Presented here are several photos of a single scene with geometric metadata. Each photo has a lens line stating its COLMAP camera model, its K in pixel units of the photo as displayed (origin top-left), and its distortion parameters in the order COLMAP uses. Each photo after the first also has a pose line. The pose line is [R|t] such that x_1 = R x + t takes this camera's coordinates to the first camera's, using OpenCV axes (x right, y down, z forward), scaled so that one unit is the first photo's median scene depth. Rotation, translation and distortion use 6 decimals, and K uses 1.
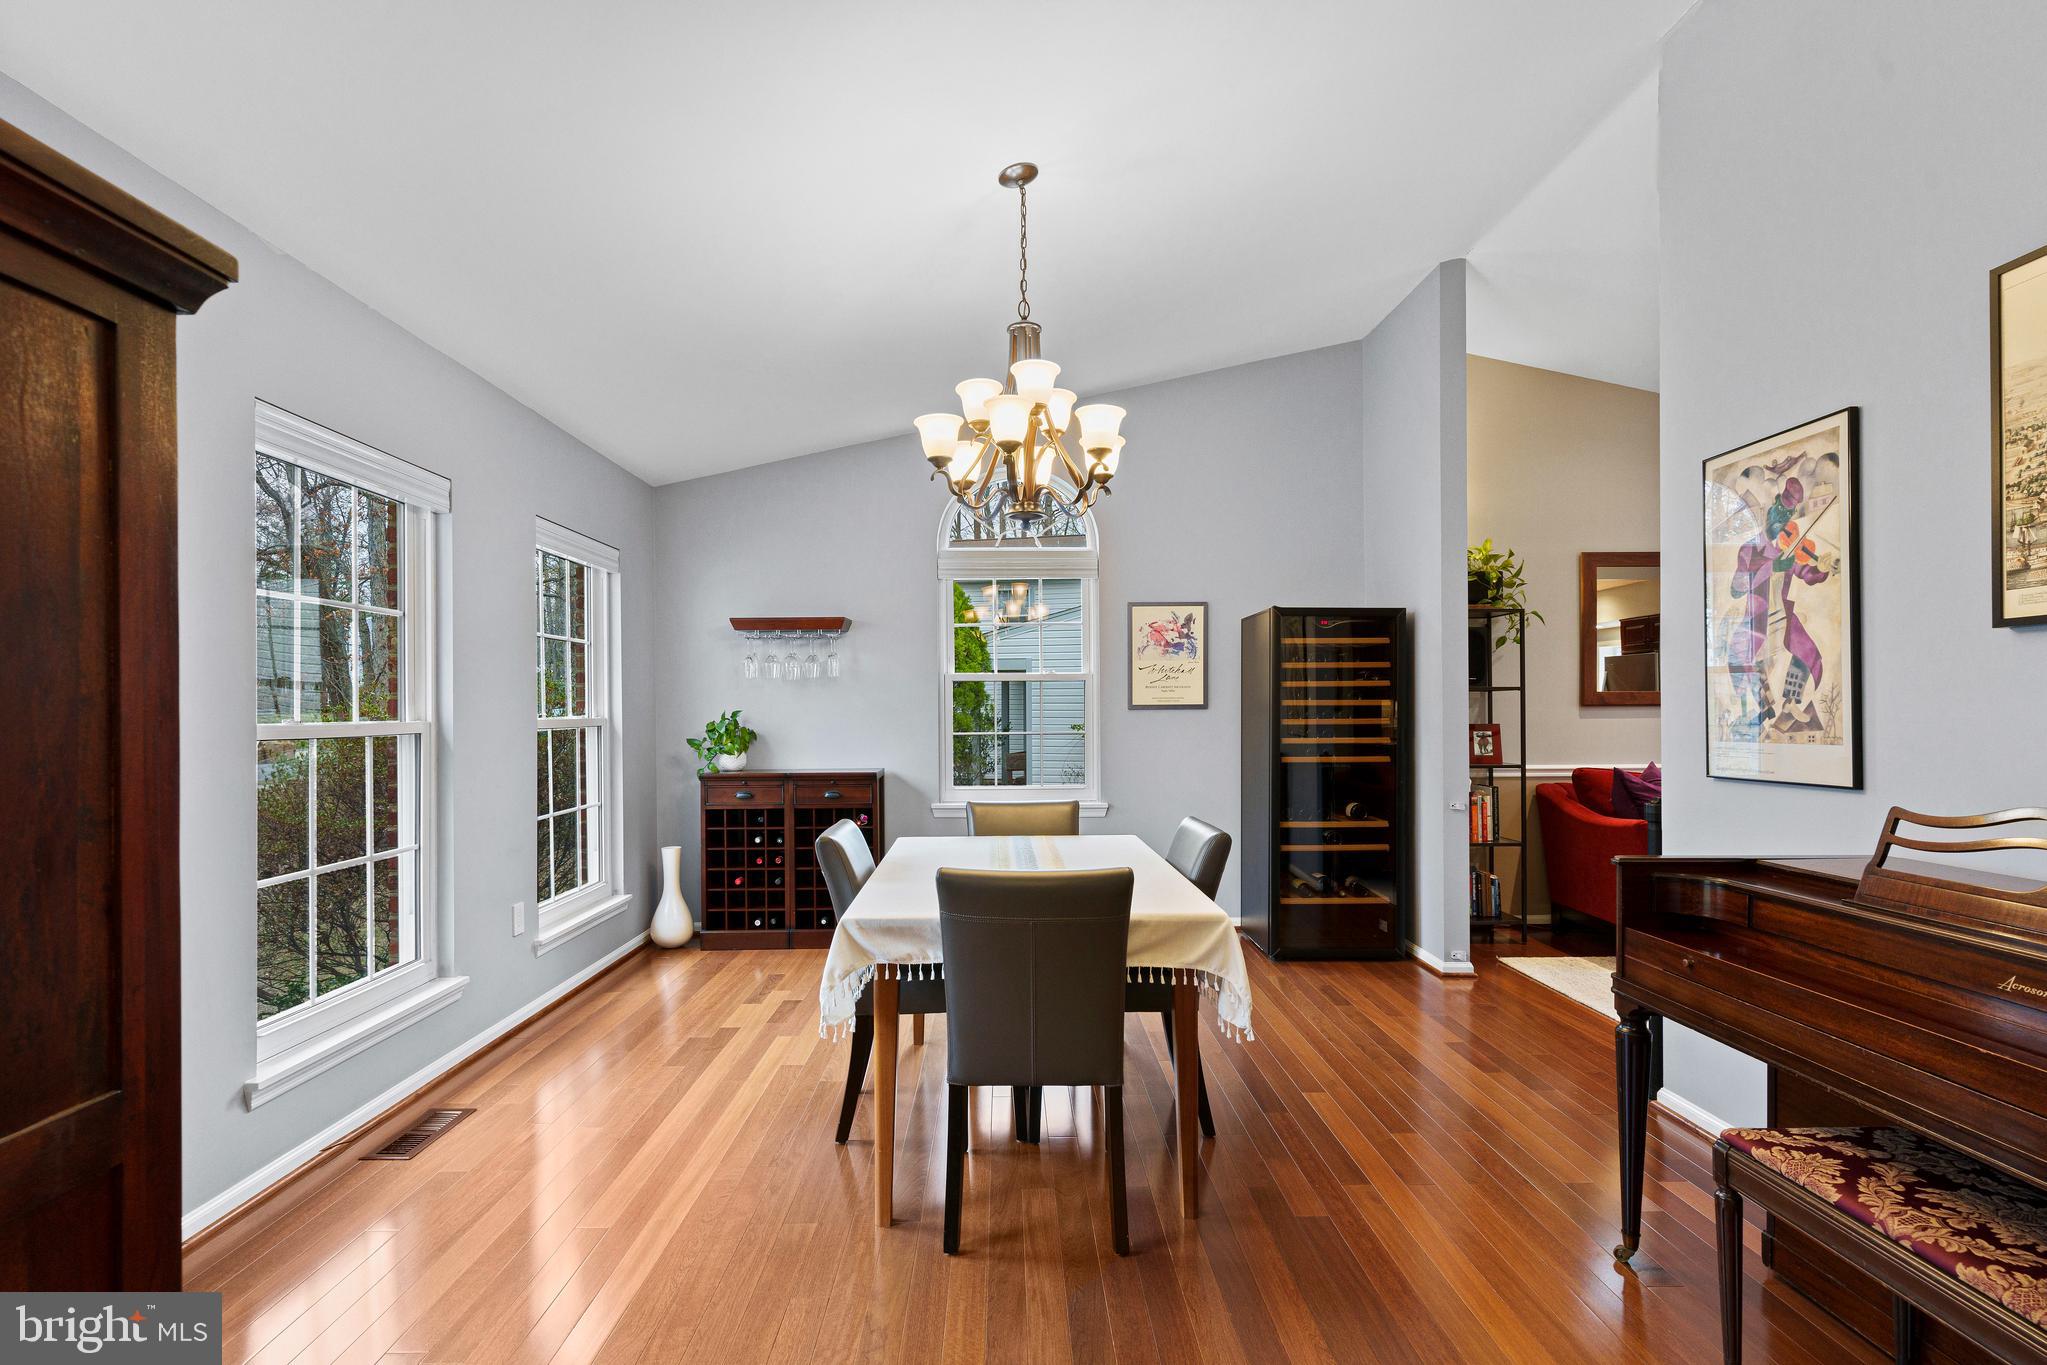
lens RADIAL K [[989.5, 0, 1002.7], [0, 989.5, 712.3], [0, 0, 1]] dist [-0.002362, -0.000029]
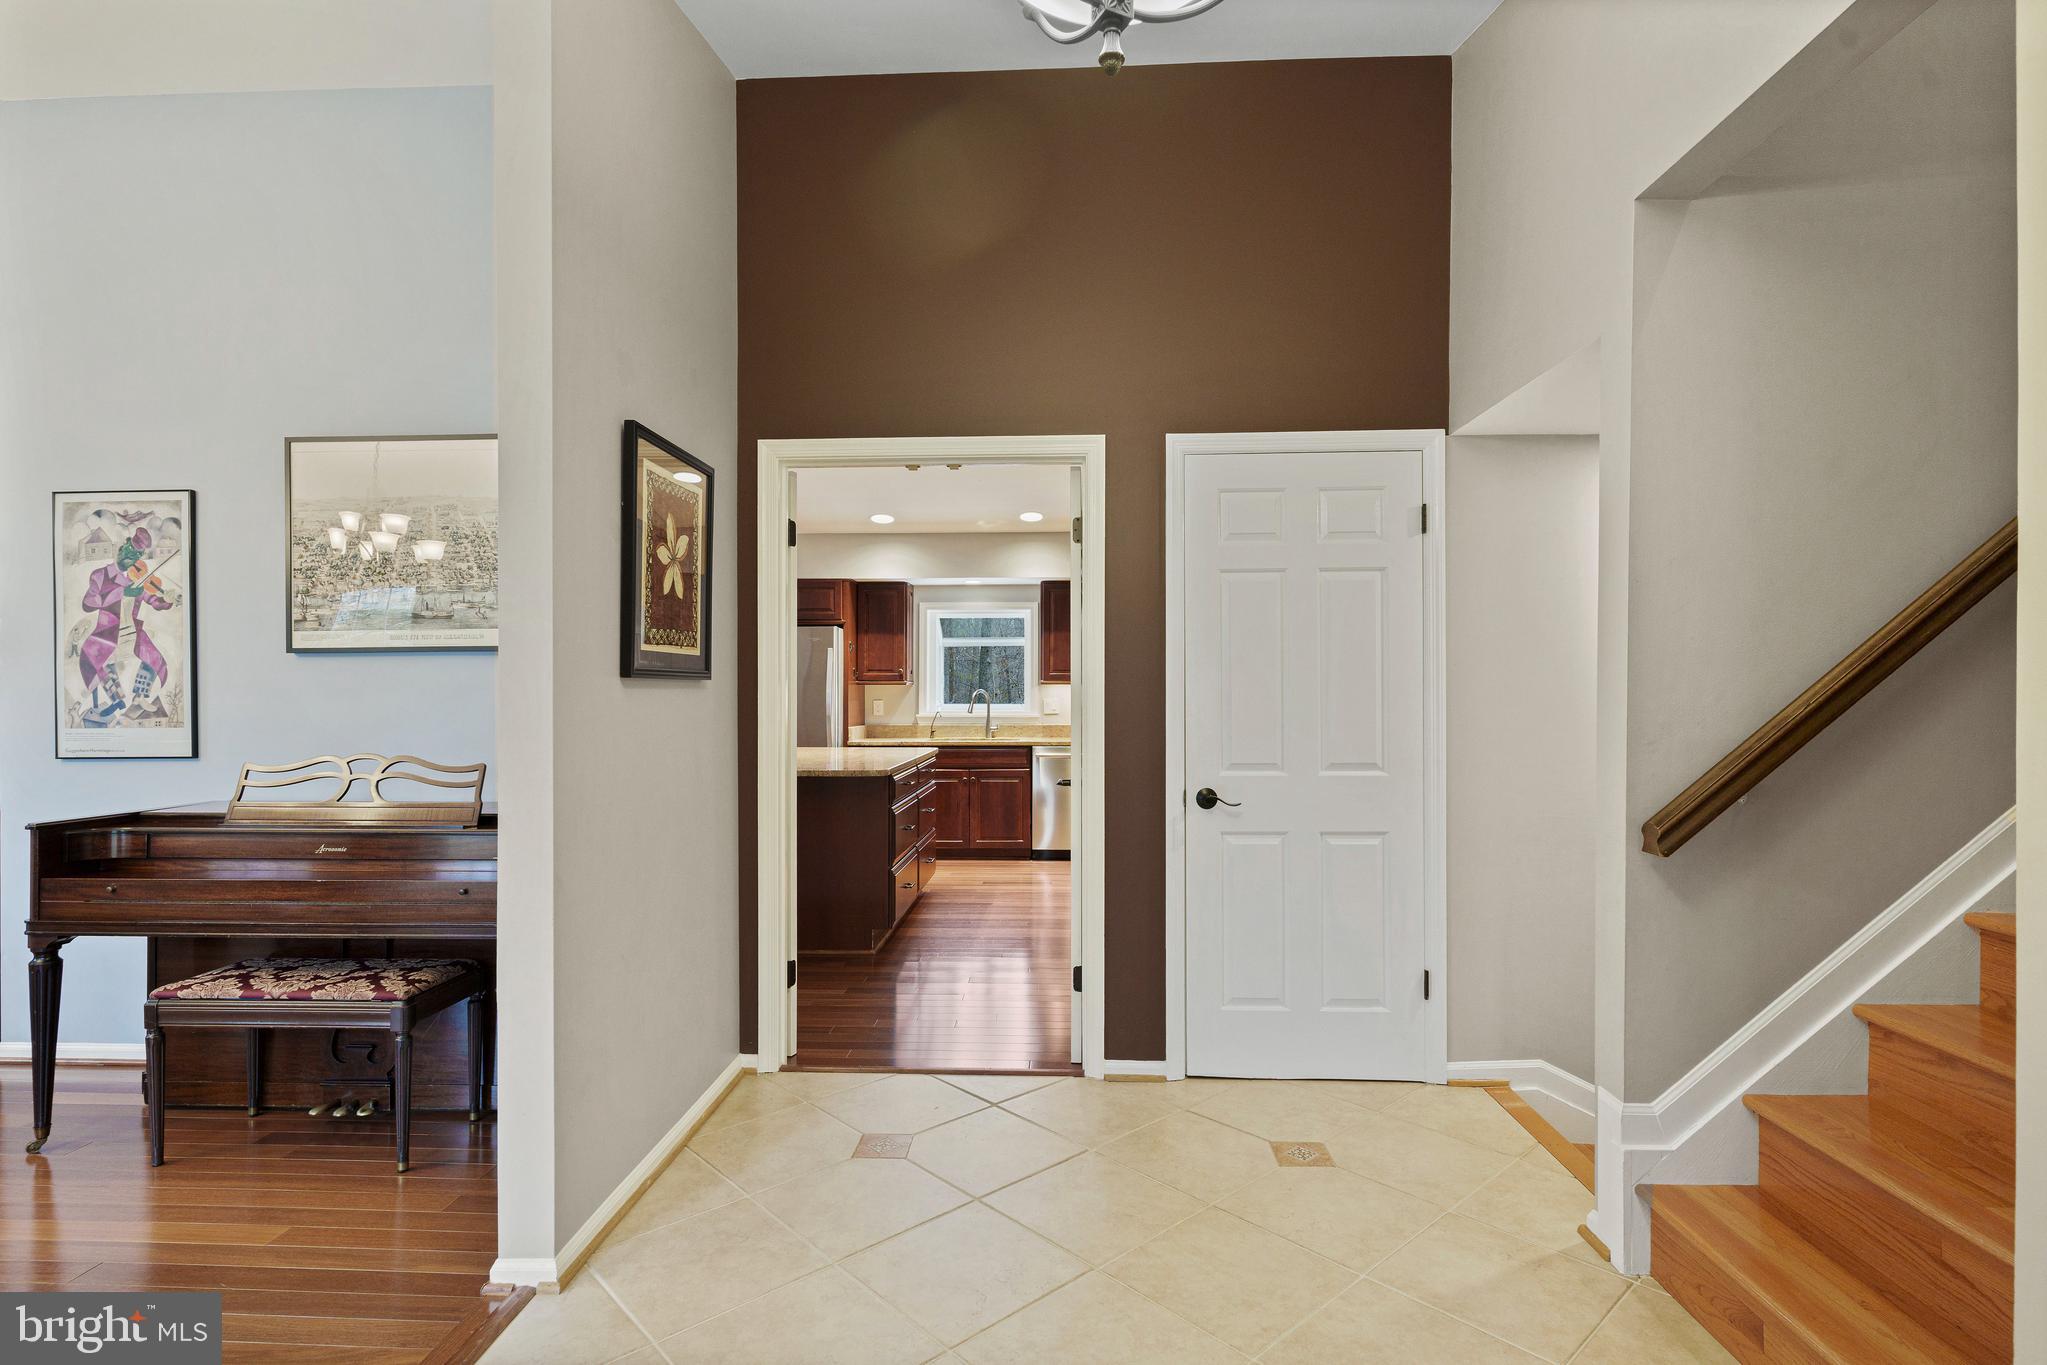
lens RADIAL K [[989.5, 0, 1021.7], [0, 989.5, 689.4], [0, 0, 1]] dist [-0.002362, -0.000029]
pose [[0.059807, 0.003473, 0.998204, -0.467601], [0.001803, 0.999992, -0.003587, -0.013327], [-0.998208, 0.002015, 0.059800, -0.267890]]
